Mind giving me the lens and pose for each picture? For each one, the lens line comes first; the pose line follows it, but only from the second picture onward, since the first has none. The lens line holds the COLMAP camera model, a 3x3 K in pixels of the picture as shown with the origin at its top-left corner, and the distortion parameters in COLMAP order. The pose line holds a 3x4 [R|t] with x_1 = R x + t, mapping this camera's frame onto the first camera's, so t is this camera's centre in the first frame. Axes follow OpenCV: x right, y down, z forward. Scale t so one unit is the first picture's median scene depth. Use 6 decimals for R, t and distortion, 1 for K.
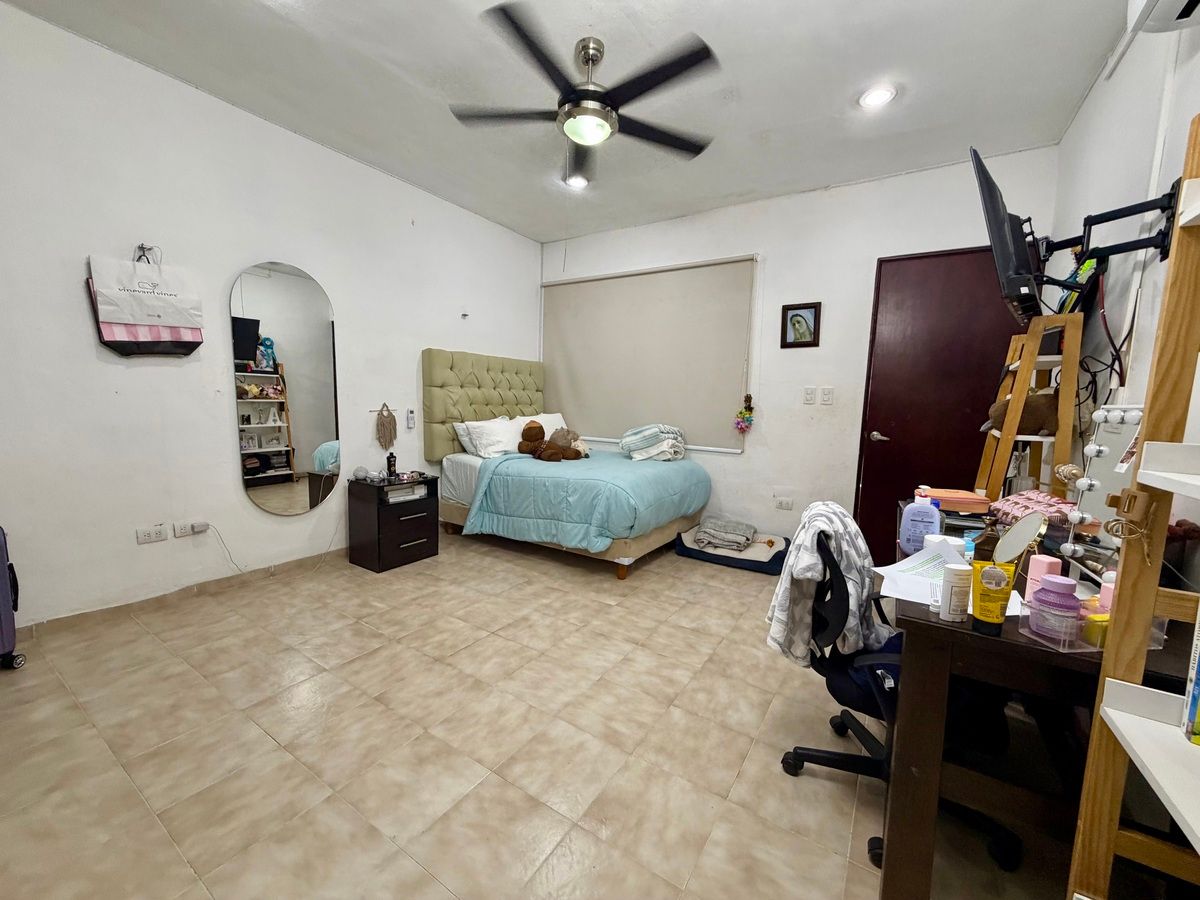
lens RADIAL K [[478.2, 0, 594.2], [0, 478.2, 451.5], [0, 0, 1]] dist [-0.000503, 0.000373]
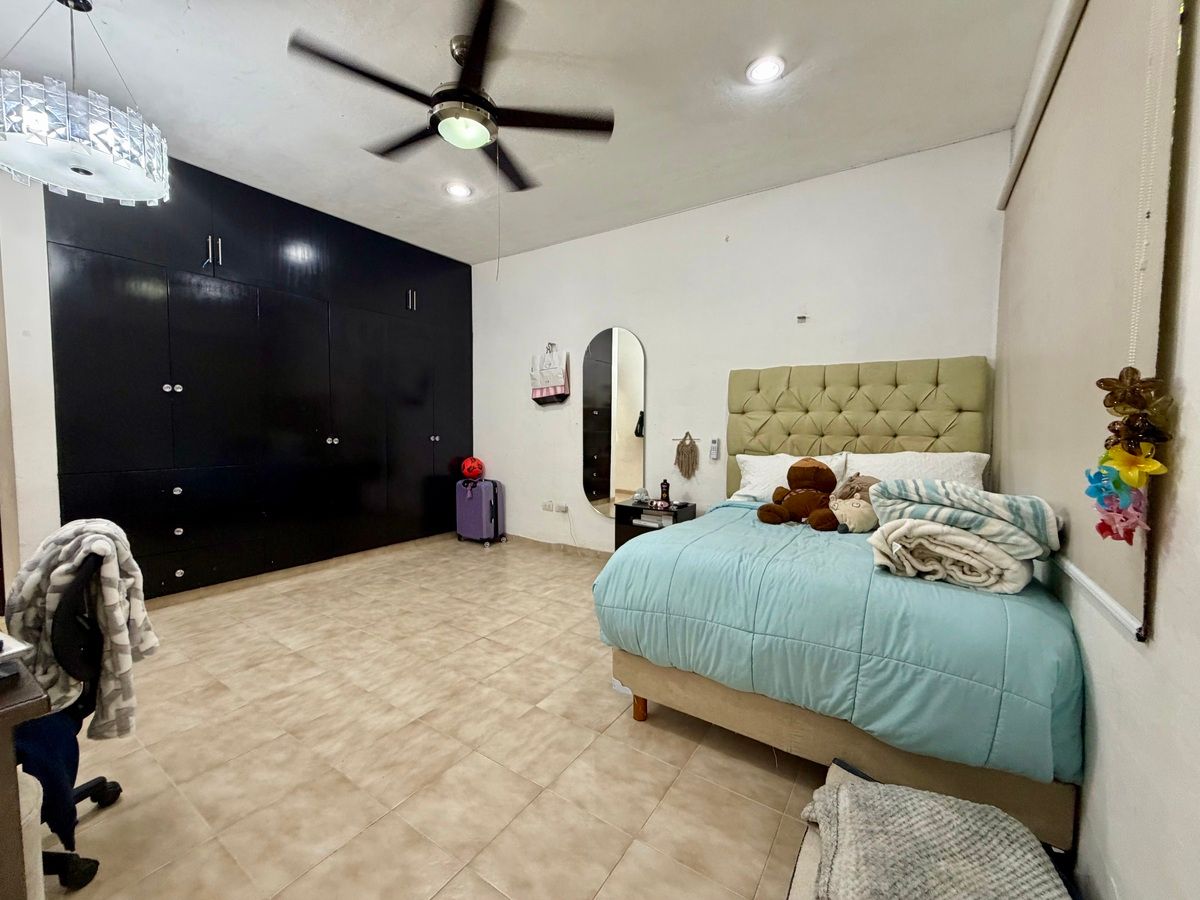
lens RADIAL K [[478.2, 0, 594.2], [0, 478.2, 451.5], [0, 0, 1]] dist [-0.000503, 0.000373]
pose [[-0.004356, 0.025521, -0.999665, 0.853971], [-0.119709, 0.992472, 0.025859, -0.093317], [0.992799, 0.119782, -0.001268, 1.202959]]
